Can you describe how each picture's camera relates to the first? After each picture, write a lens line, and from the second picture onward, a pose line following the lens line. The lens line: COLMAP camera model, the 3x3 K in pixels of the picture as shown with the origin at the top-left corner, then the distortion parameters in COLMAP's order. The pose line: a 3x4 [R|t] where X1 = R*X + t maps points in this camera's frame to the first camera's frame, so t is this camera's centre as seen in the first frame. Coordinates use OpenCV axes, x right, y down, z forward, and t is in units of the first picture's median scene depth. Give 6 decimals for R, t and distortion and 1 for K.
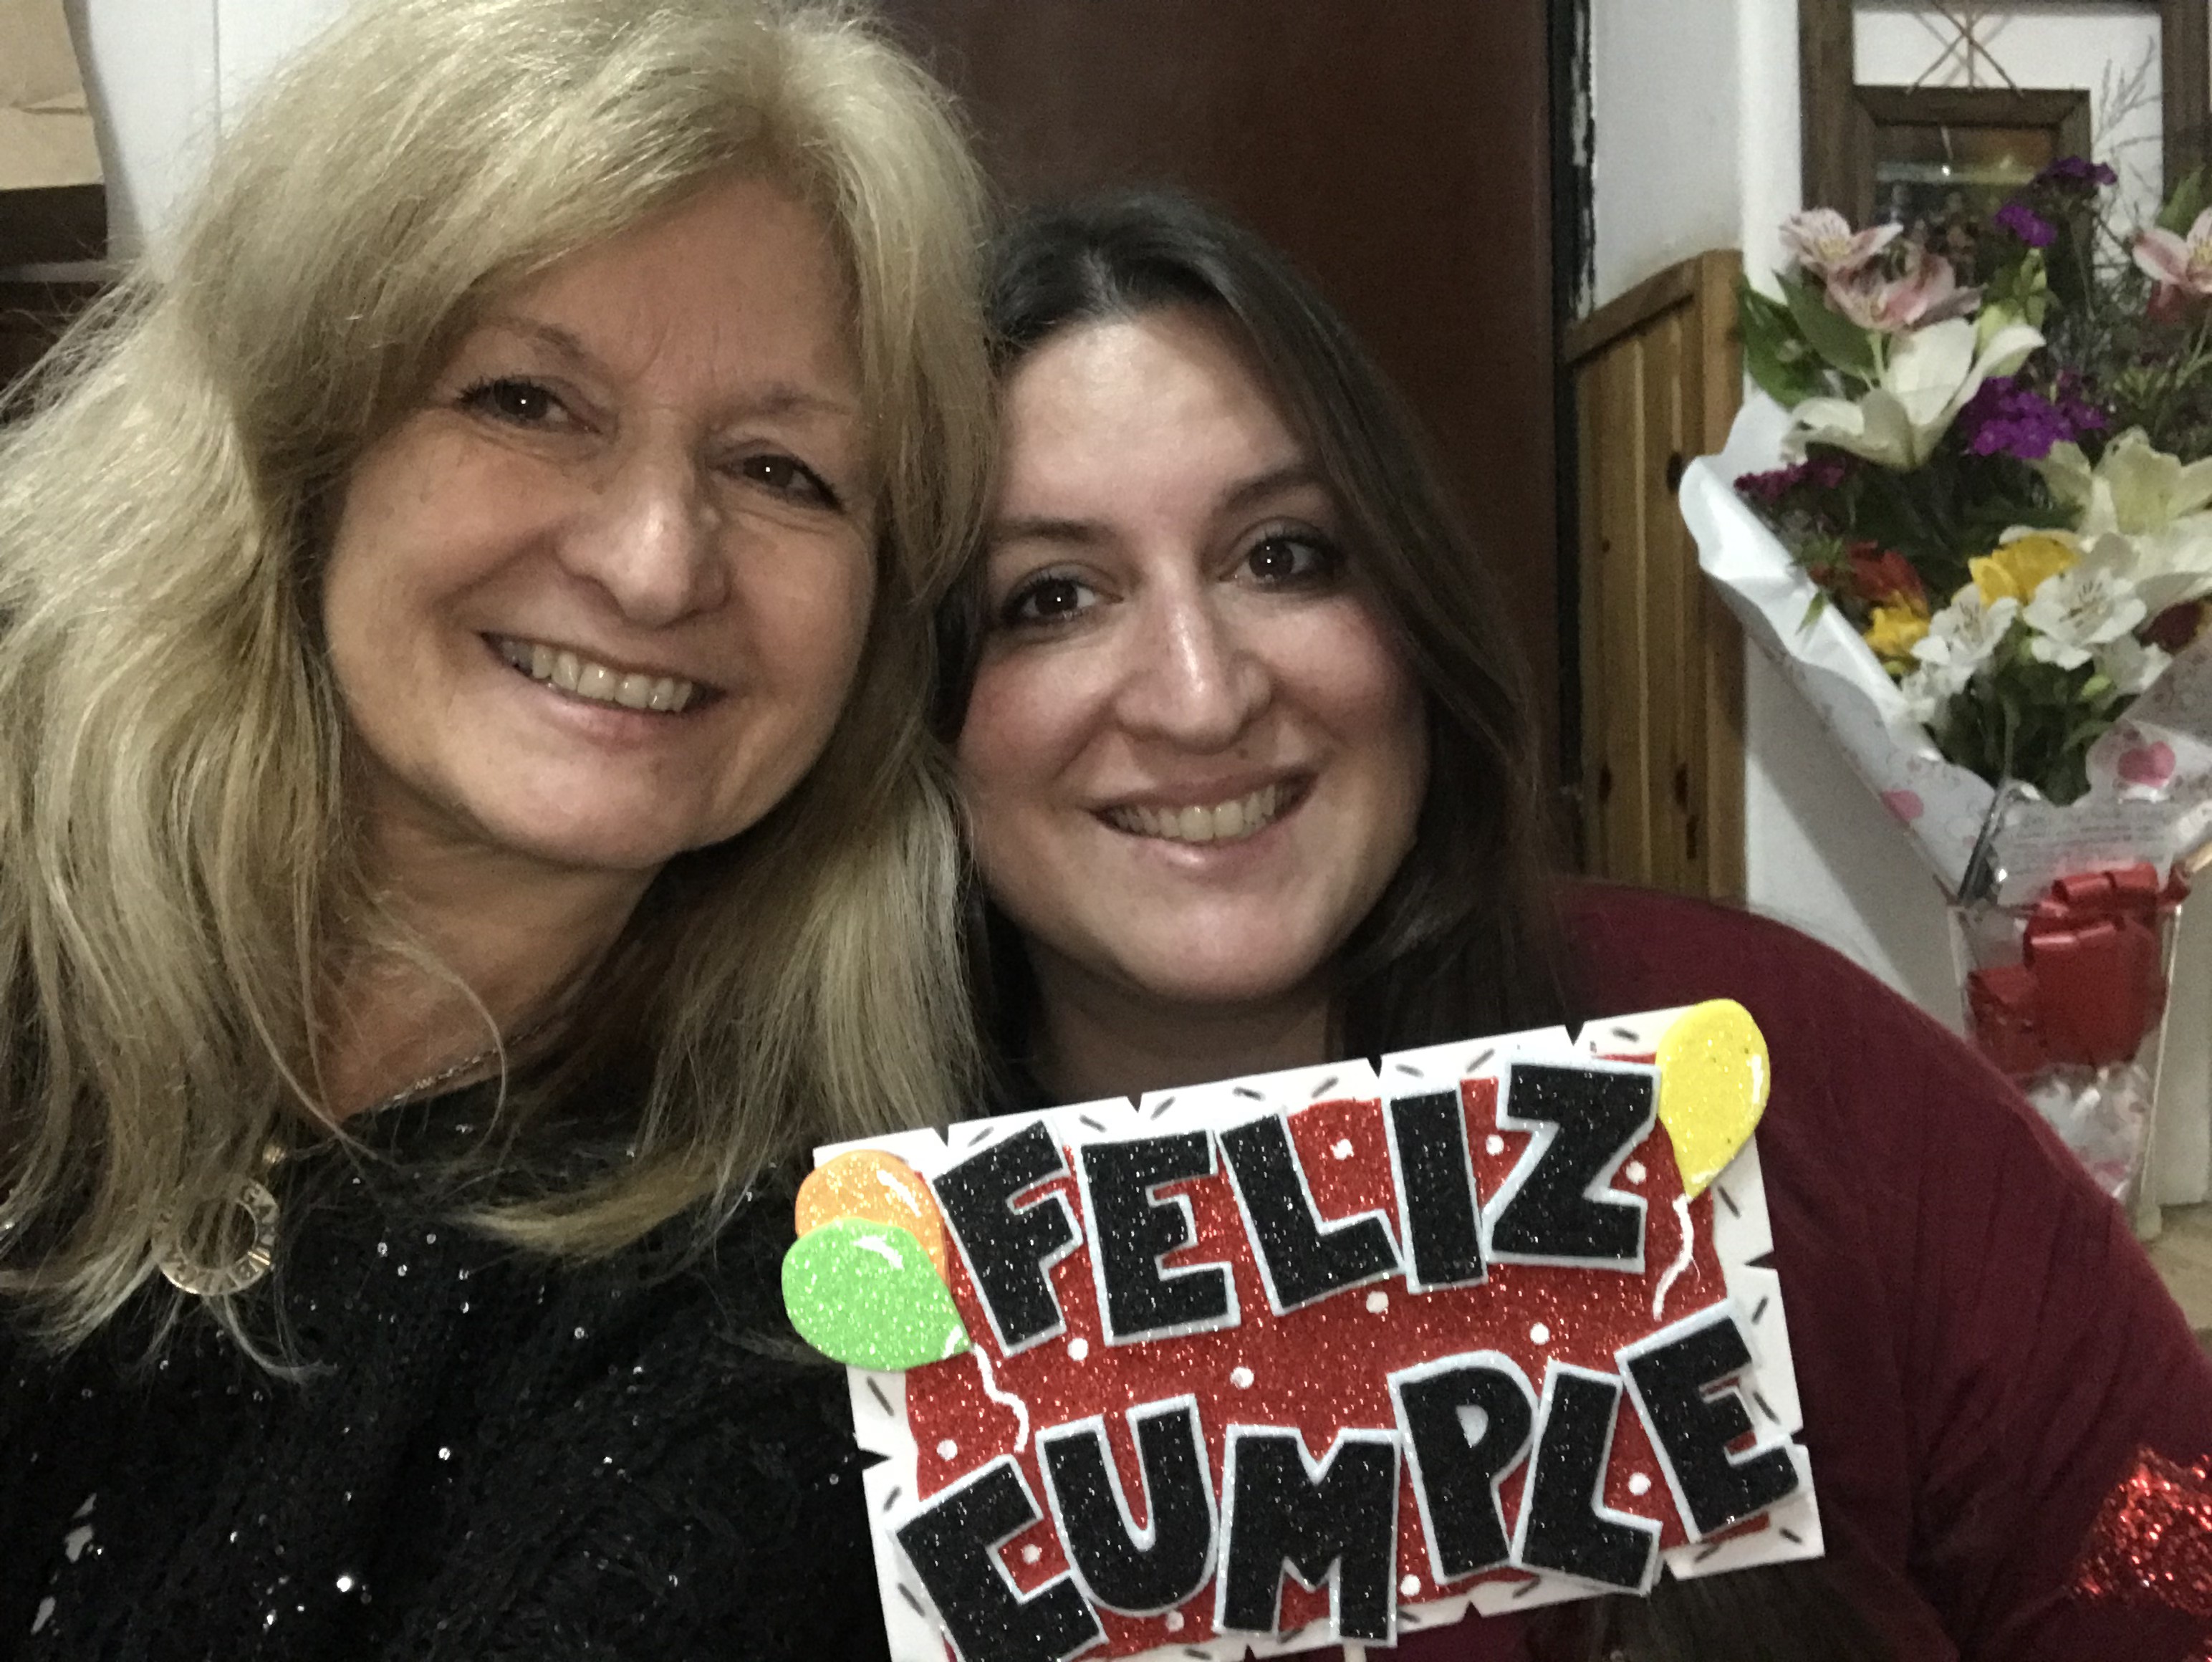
lens RADIAL K [[2049.8, 0, 1112.8], [0, 2049.8, 782.7], [0, 0, 1]] dist [0.026035, 0.000000]
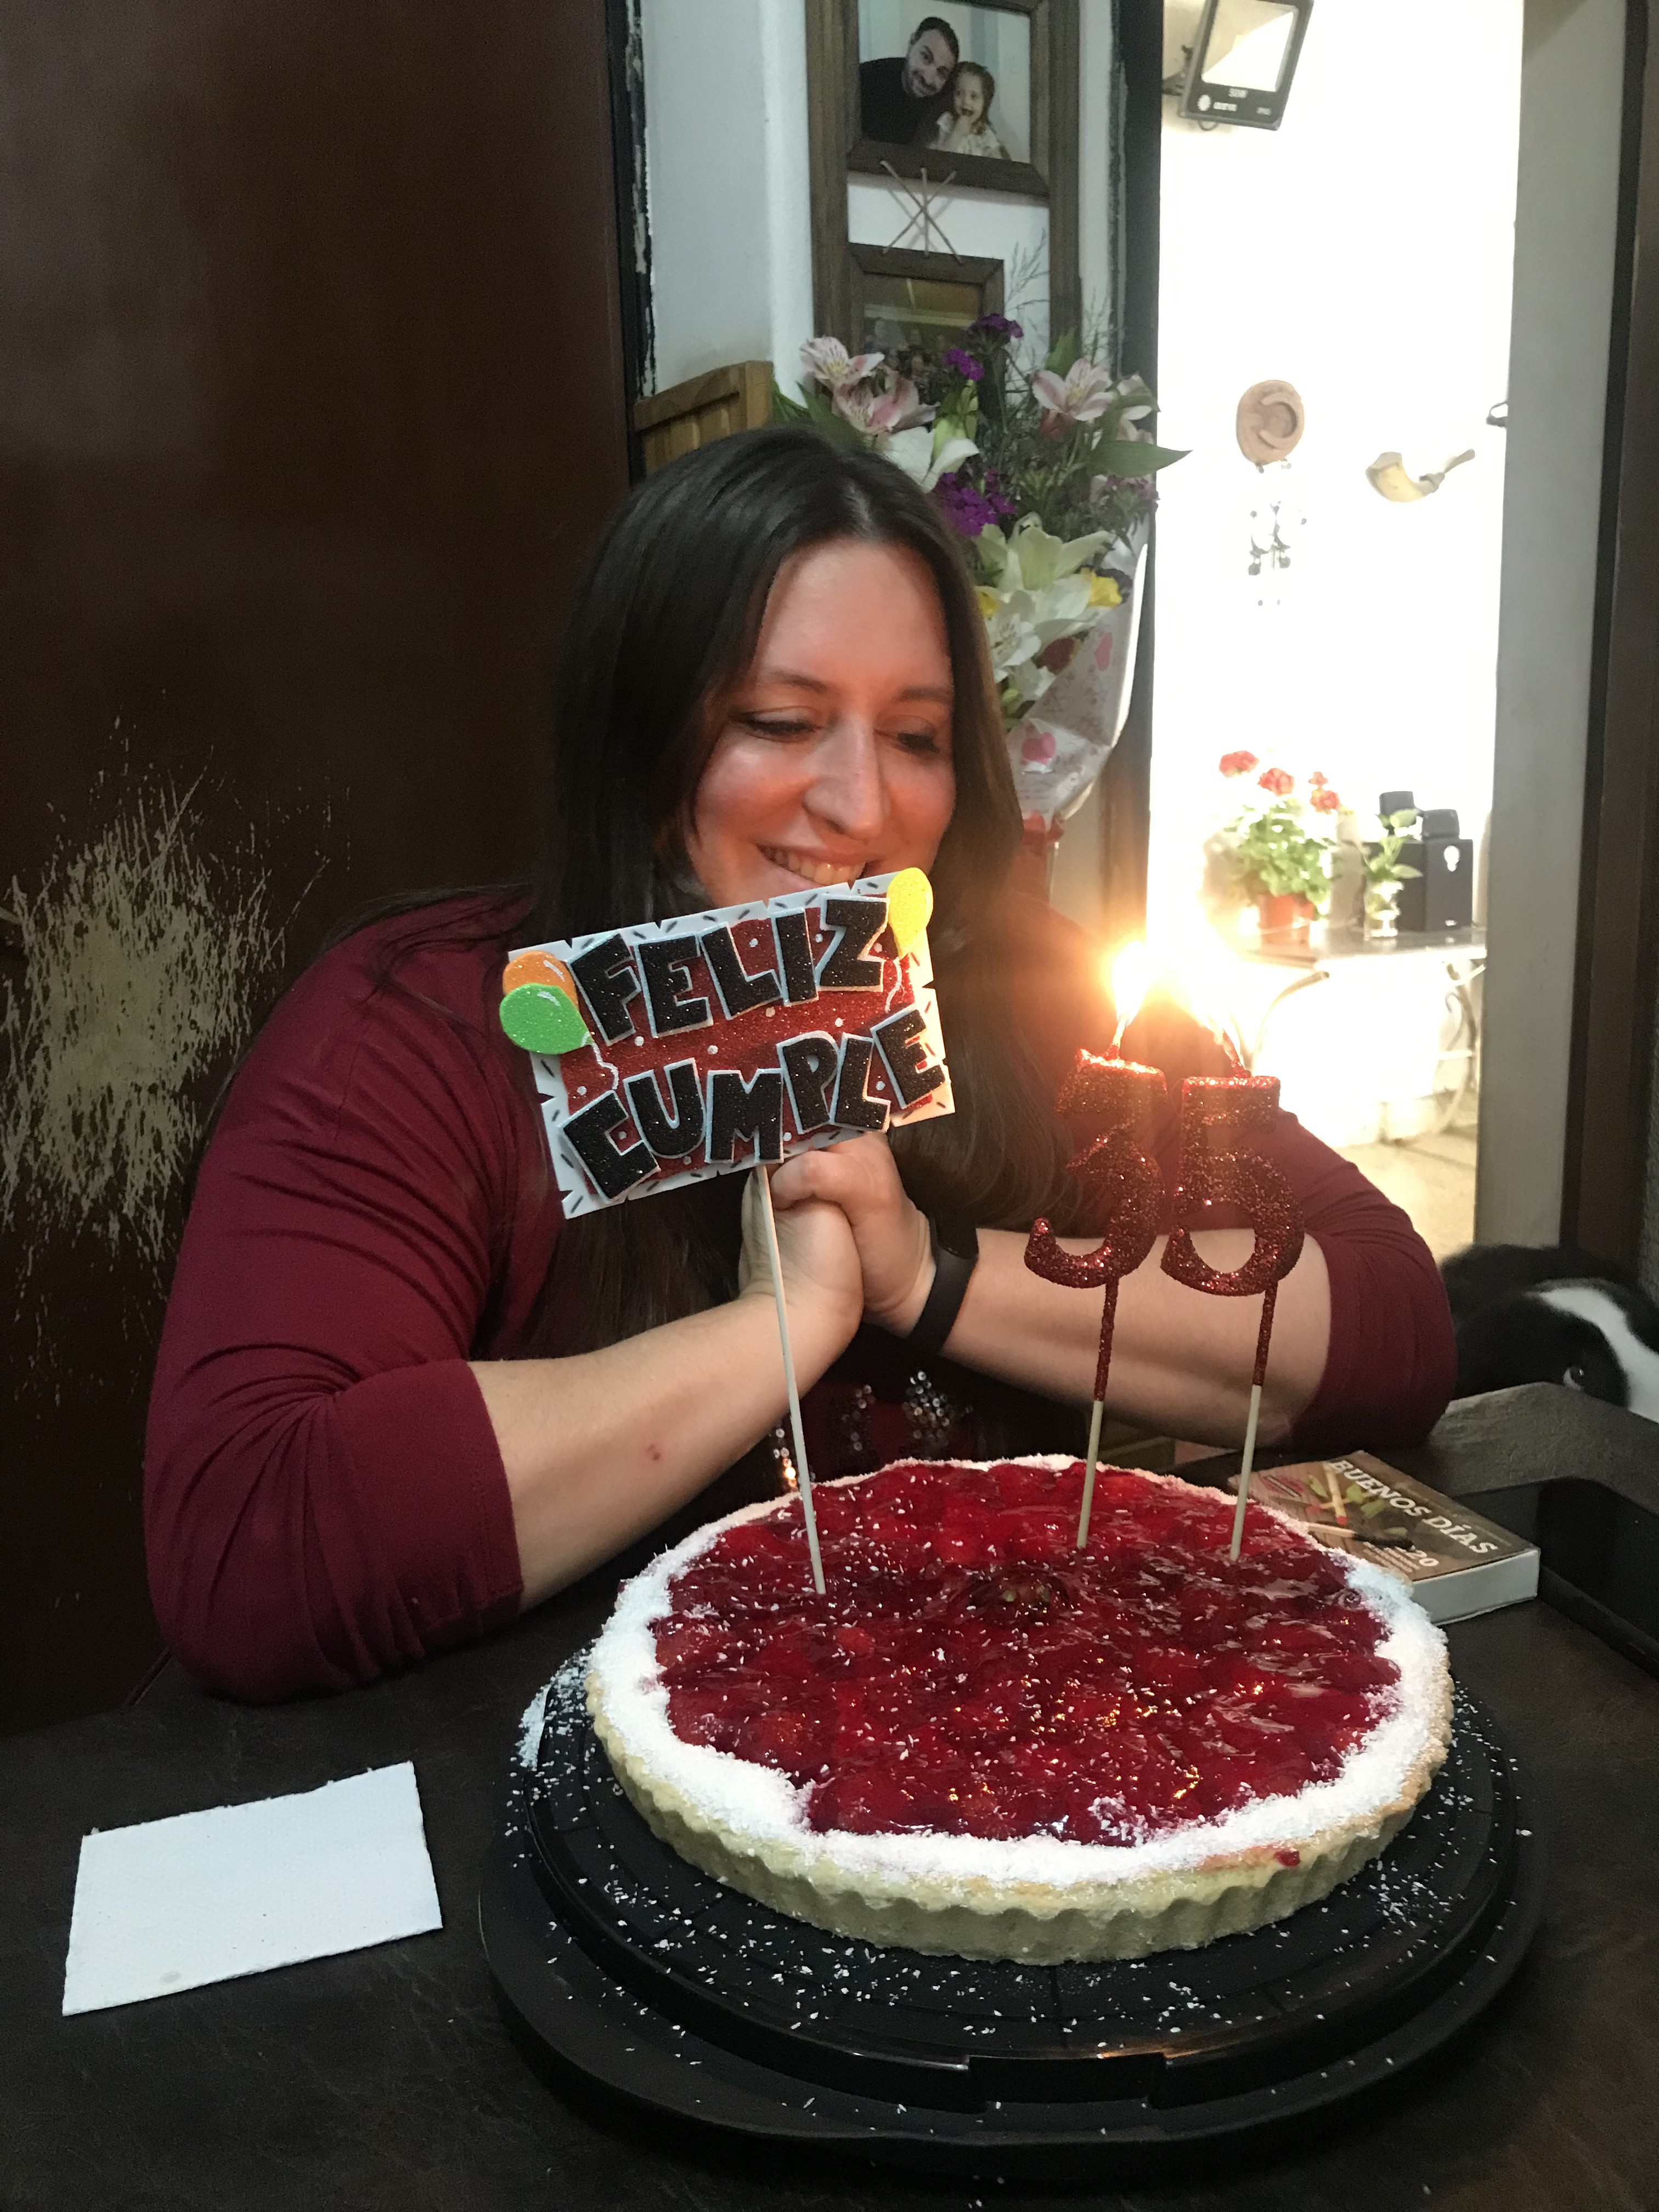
lens RADIAL K [[1868.5, 0, 852.4], [0, 1868.5, 1033.2], [0, 0, 1]] dist [0.040859, -0.042328]
pose [[0.928066, -0.063028, 0.367044, -0.266986], [0.009788, 0.989362, 0.145144, -0.005245], [-0.372288, -0.131111, 0.918810, -0.438845]]
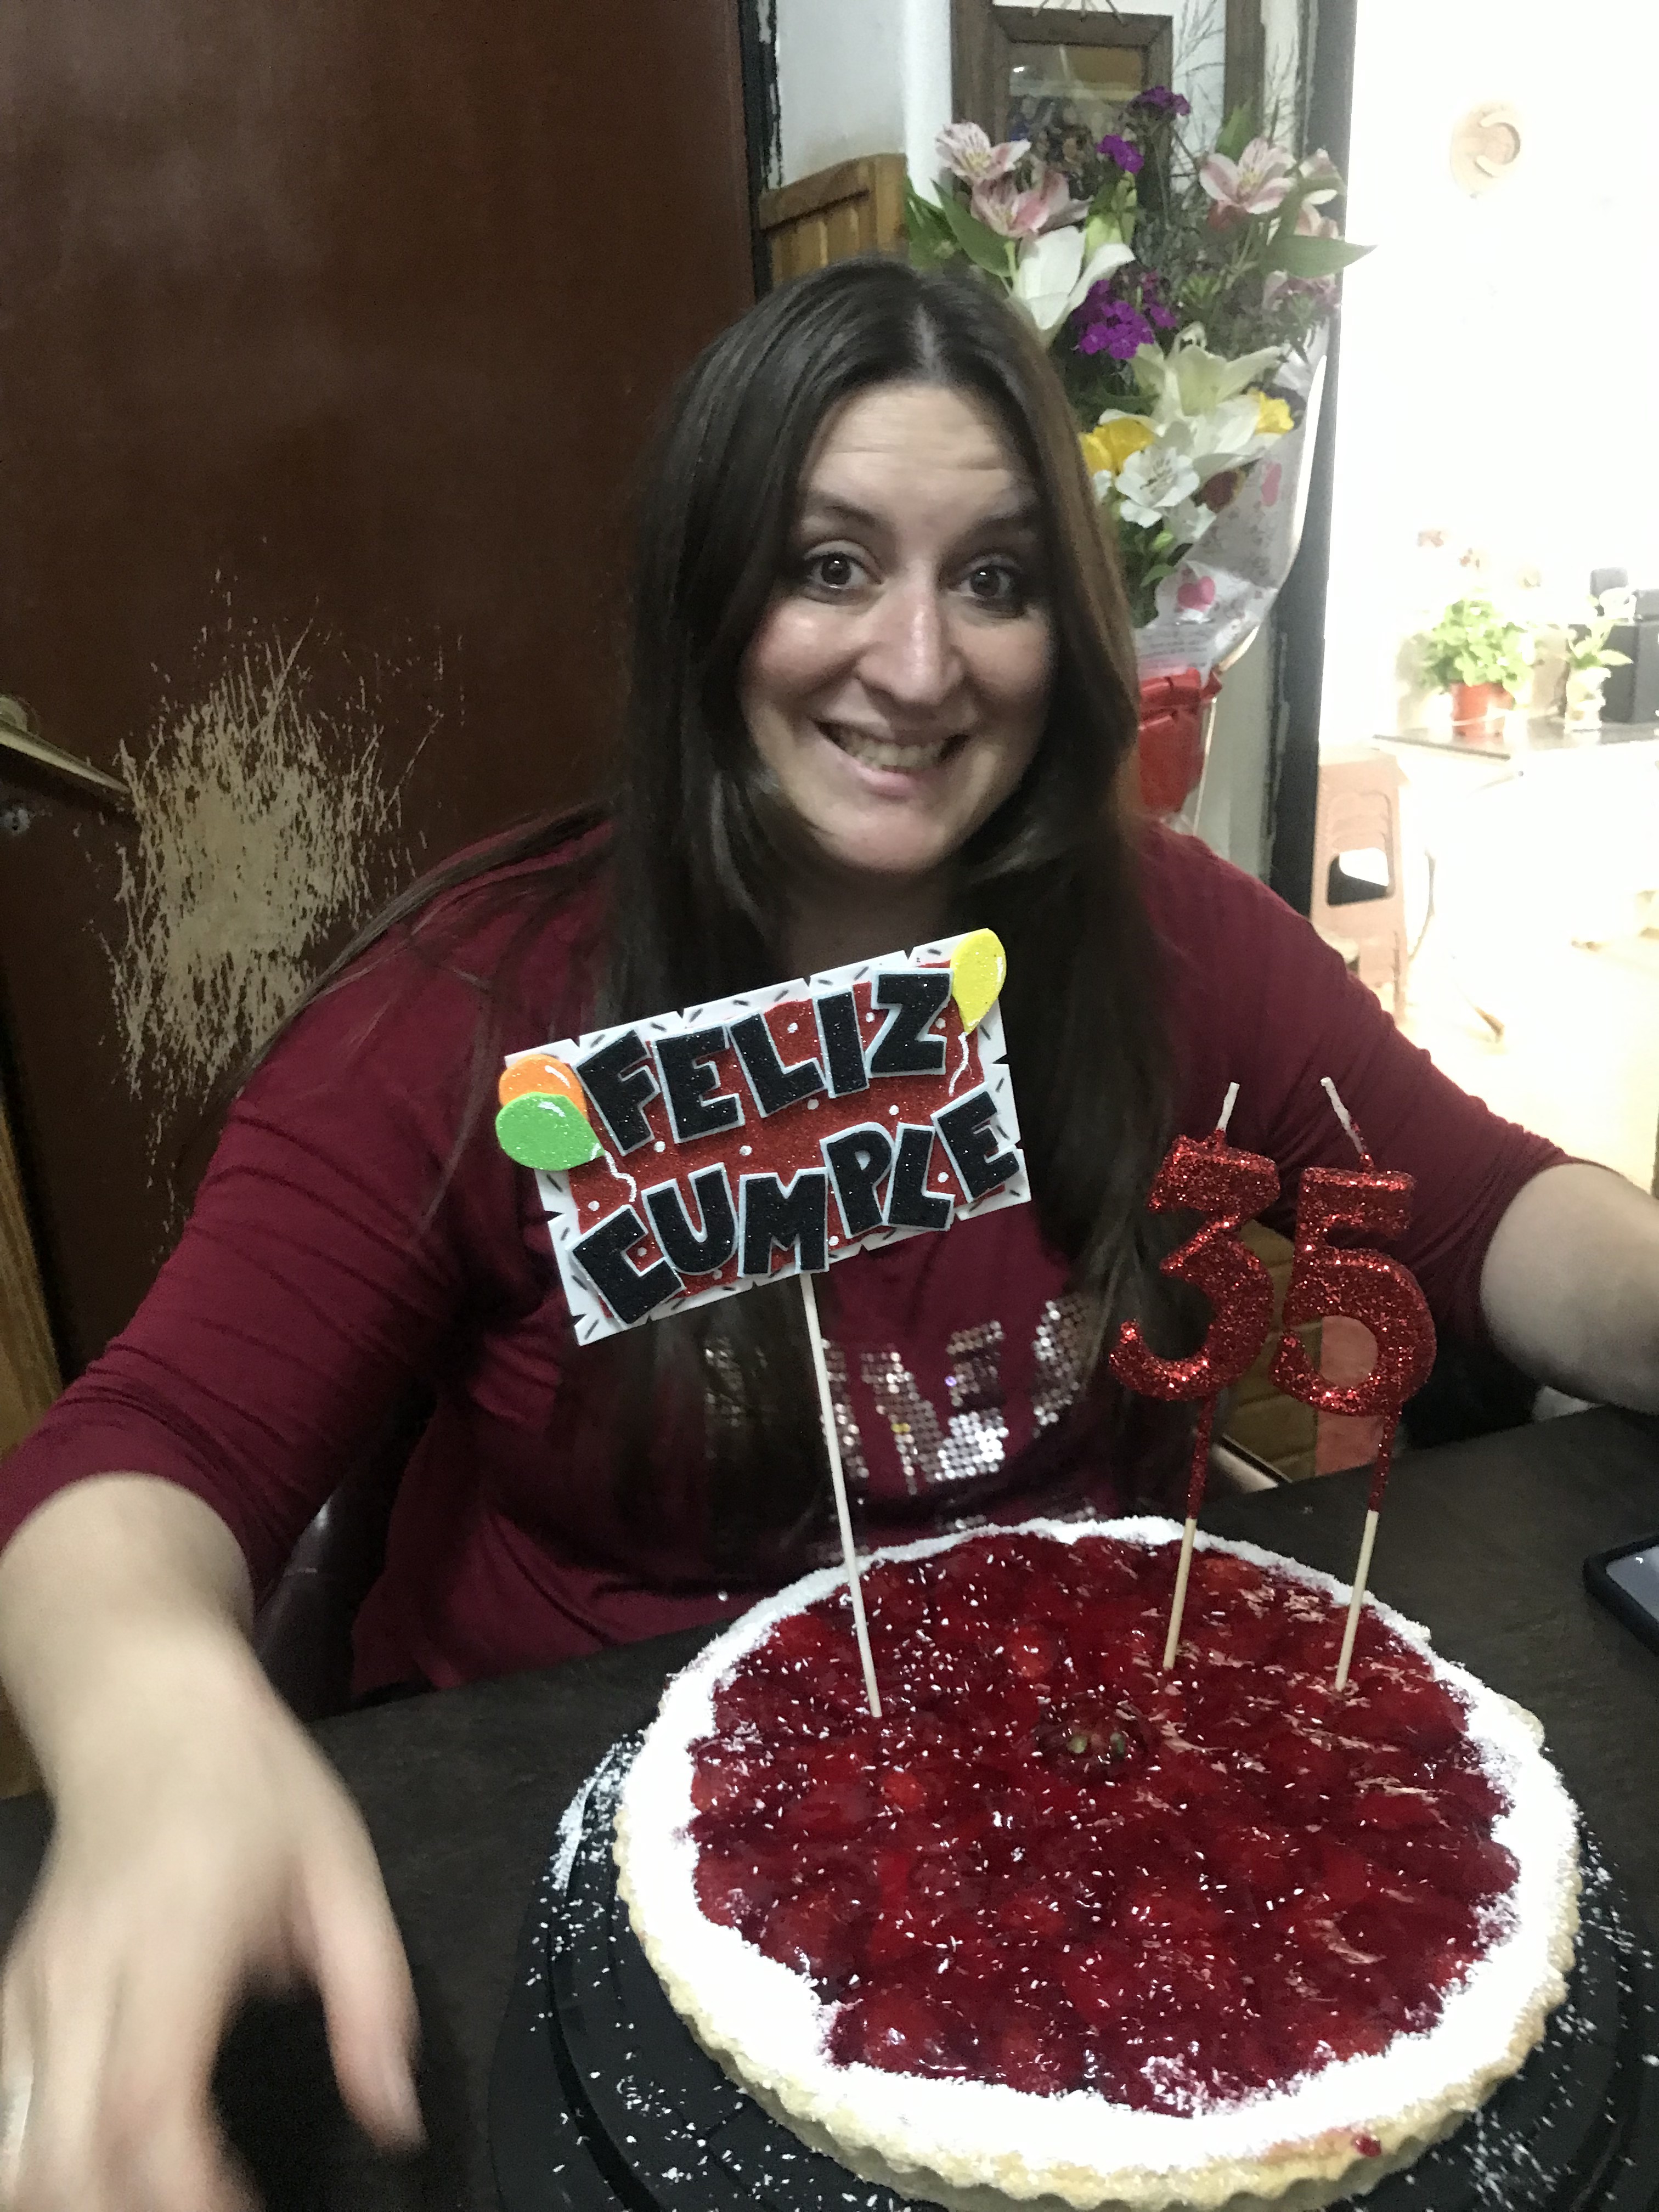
lens RADIAL K [[1868.5, 0, 850.1], [0, 1868.5, 1048.7], [0, 0, 1]] dist [0.040859, -0.042328]
pose [[0.958564, -0.099619, 0.266892, -0.150539], [0.021874, 0.959837, 0.279703, -0.142415], [-0.284037, -0.262275, 0.922244, -0.299046]]
